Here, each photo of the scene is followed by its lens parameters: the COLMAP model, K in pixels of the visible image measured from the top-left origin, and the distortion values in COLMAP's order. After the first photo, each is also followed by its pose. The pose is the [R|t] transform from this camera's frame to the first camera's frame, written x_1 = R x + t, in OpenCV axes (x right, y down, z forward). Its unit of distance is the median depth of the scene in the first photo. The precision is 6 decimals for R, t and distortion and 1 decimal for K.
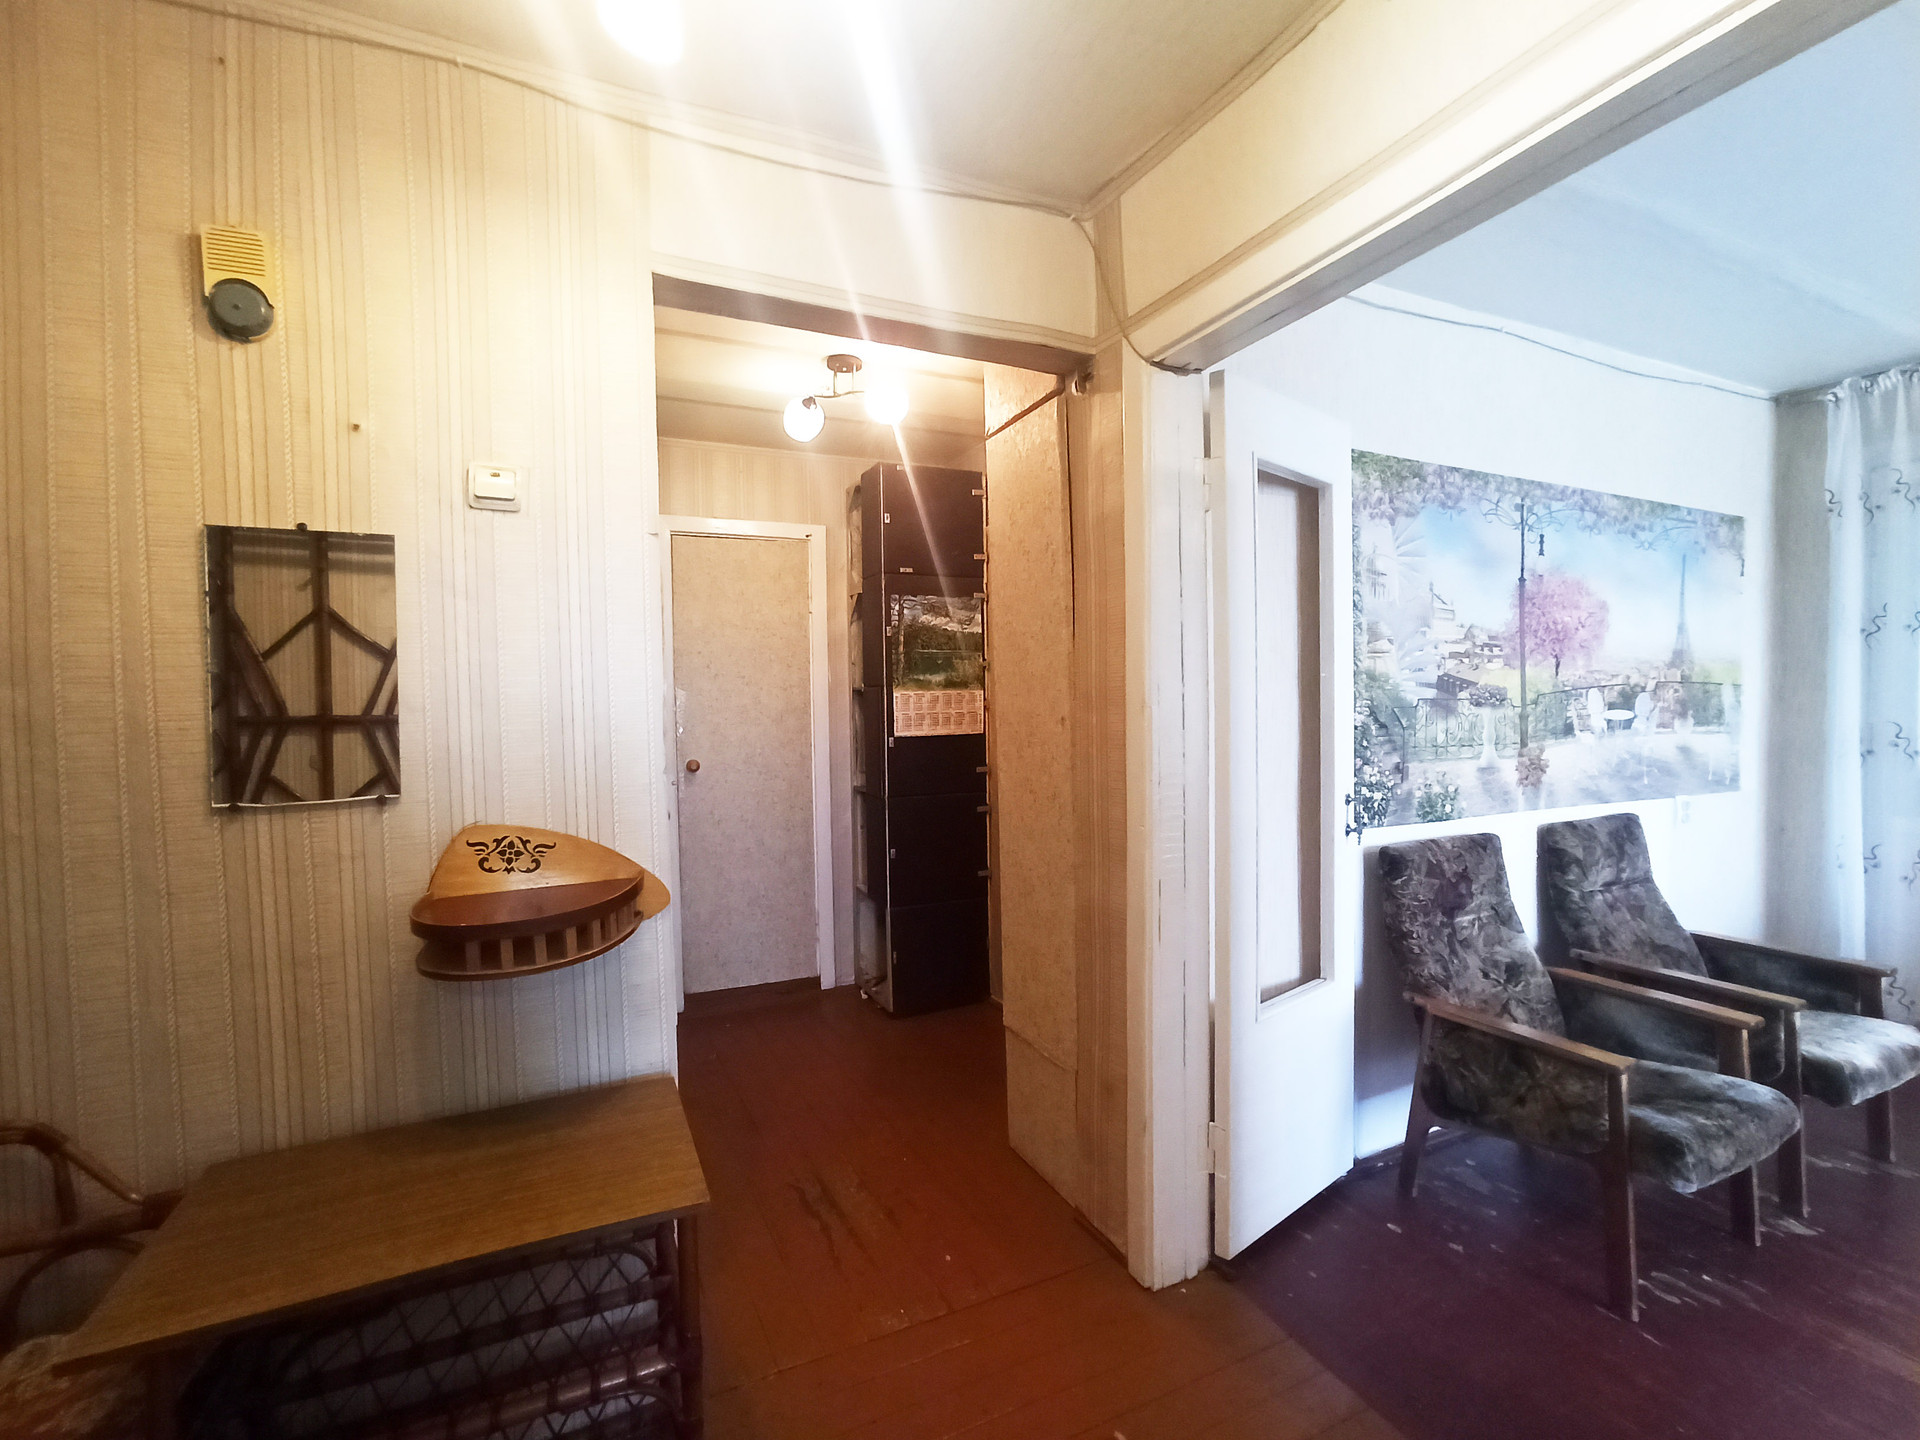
lens RADIAL K [[854.0, 0, 956.4], [0, 854.0, 728.2], [0, 0, 1]] dist [-0.008271, 0.001421]
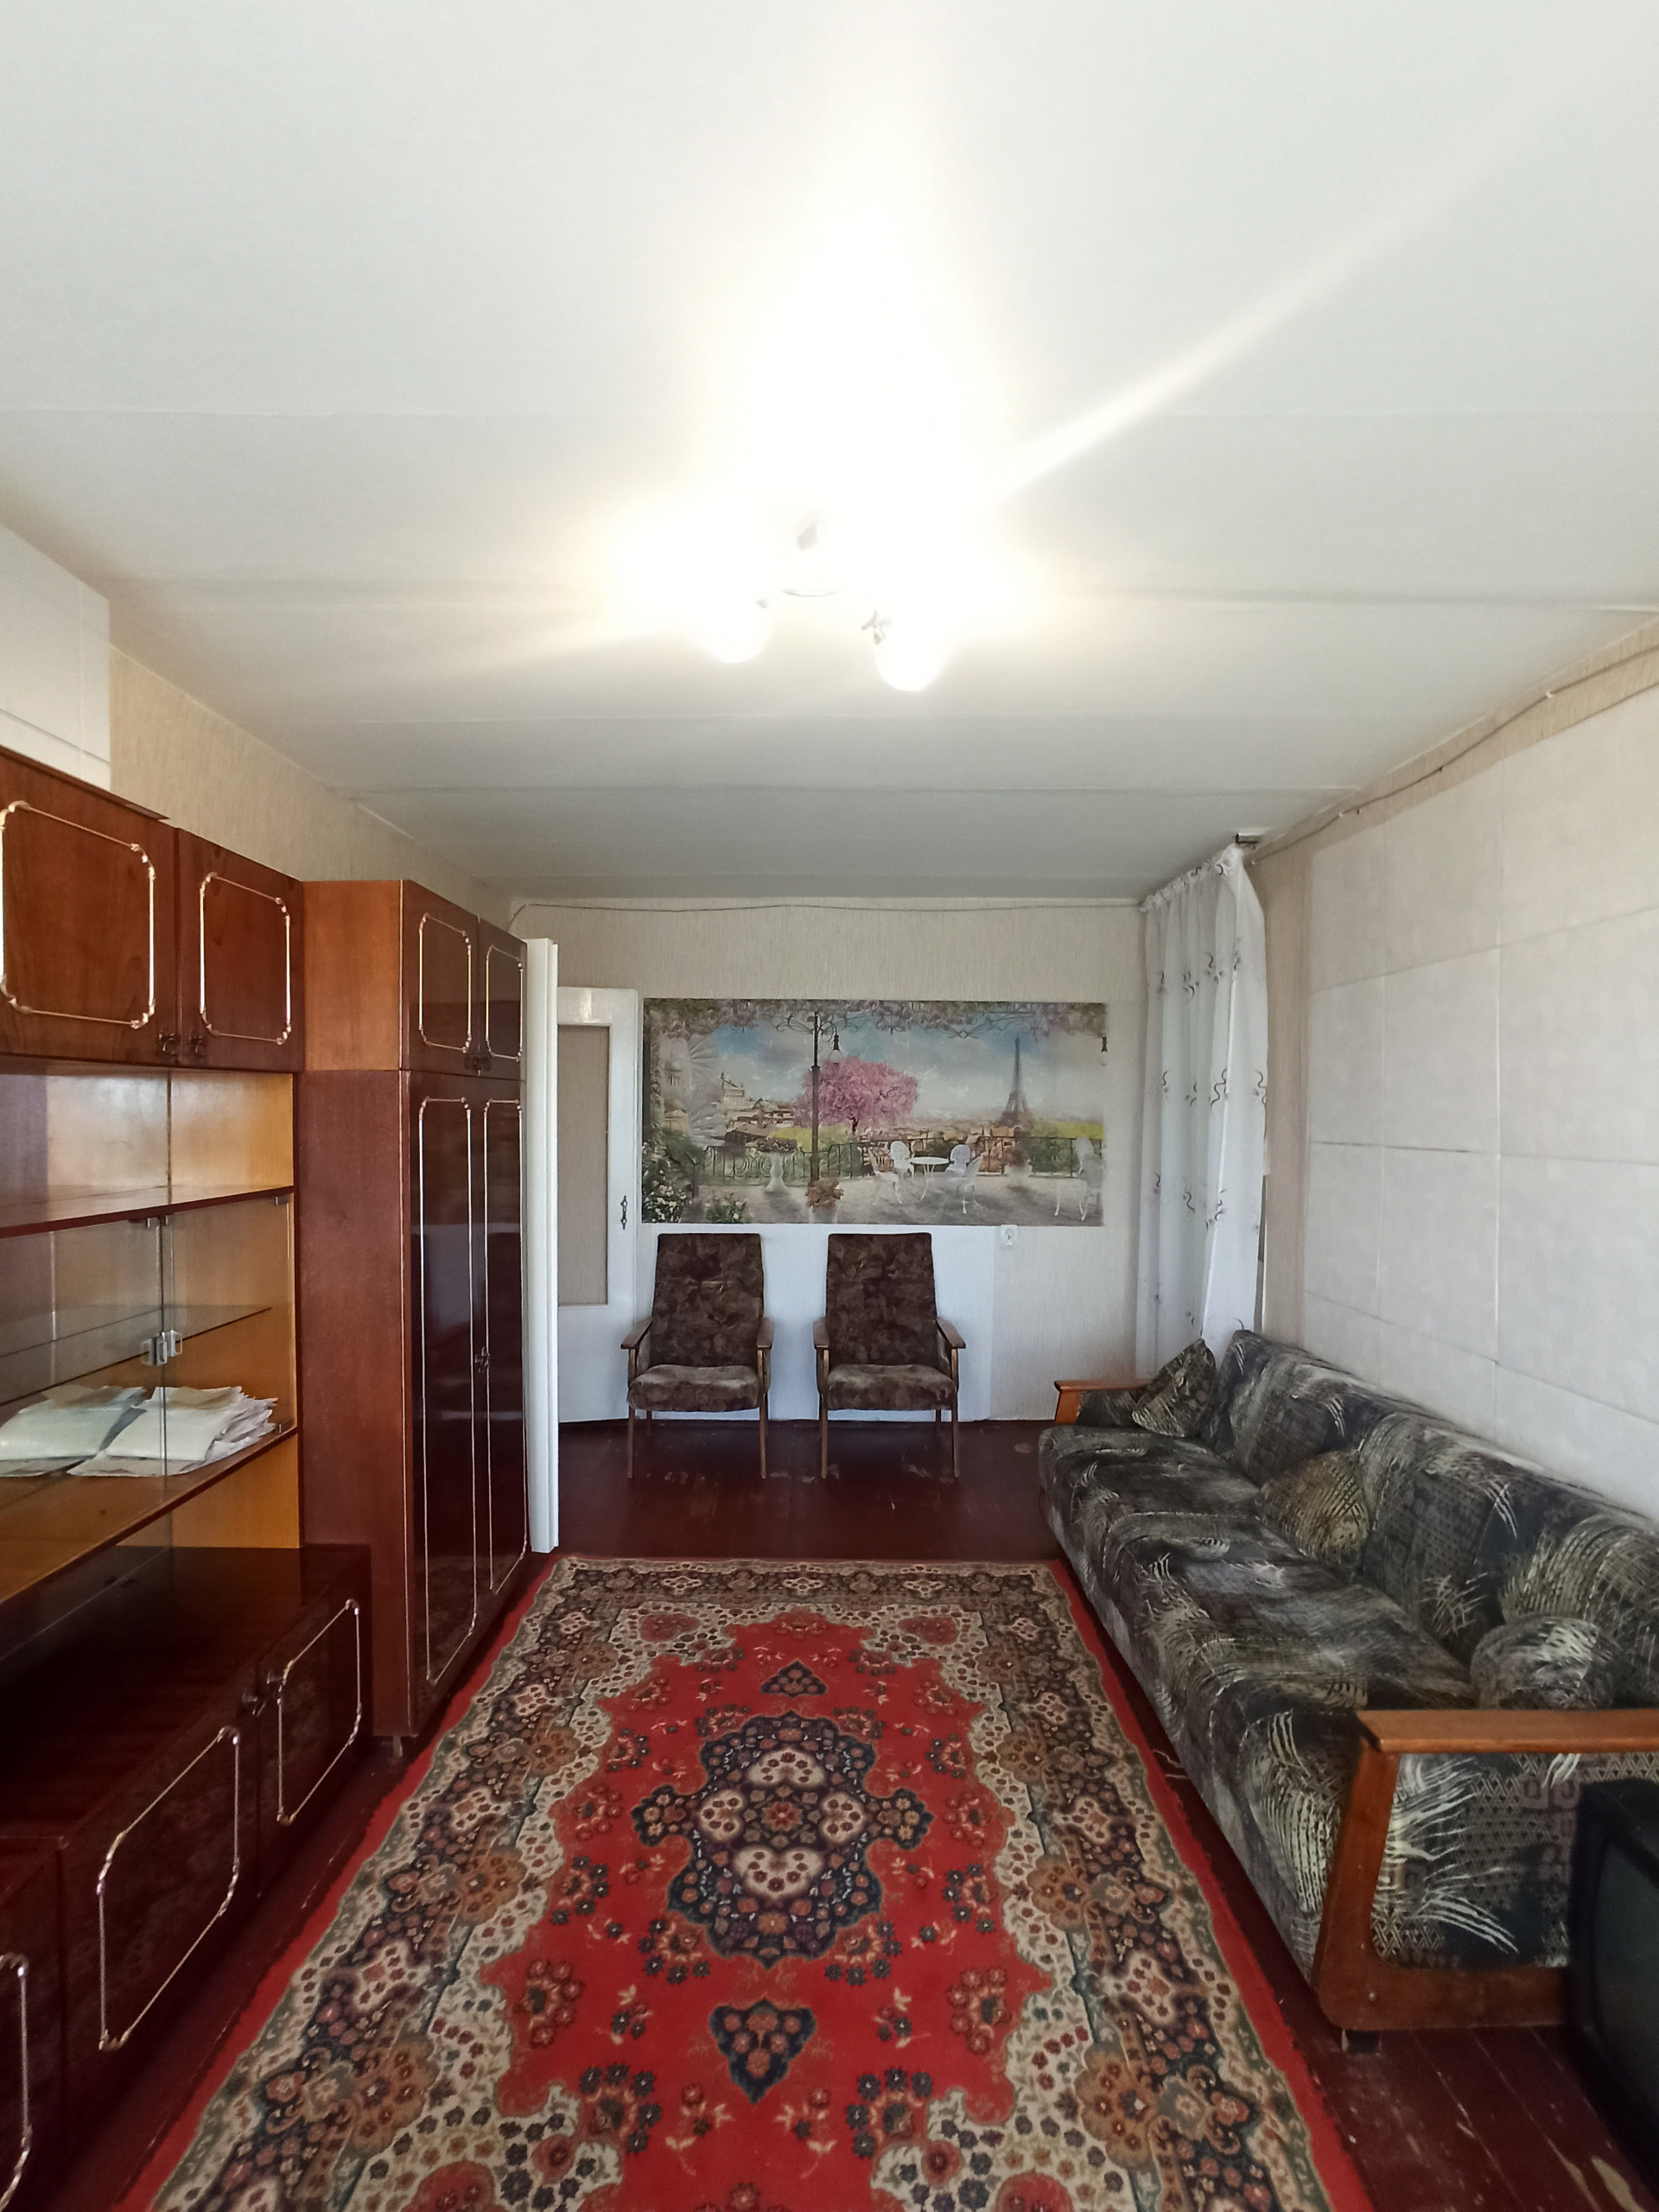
lens RADIAL K [[983.9, 0, 832.6], [0, 983.9, 1102.1], [0, 0, 1]] dist [-0.008271, 0.001421]
pose [[0.904607, 0.018889, -0.425828, 1.425064], [-0.027704, 0.999511, -0.014515, -0.089742], [0.425345, 0.024928, 0.904688, -0.540105]]
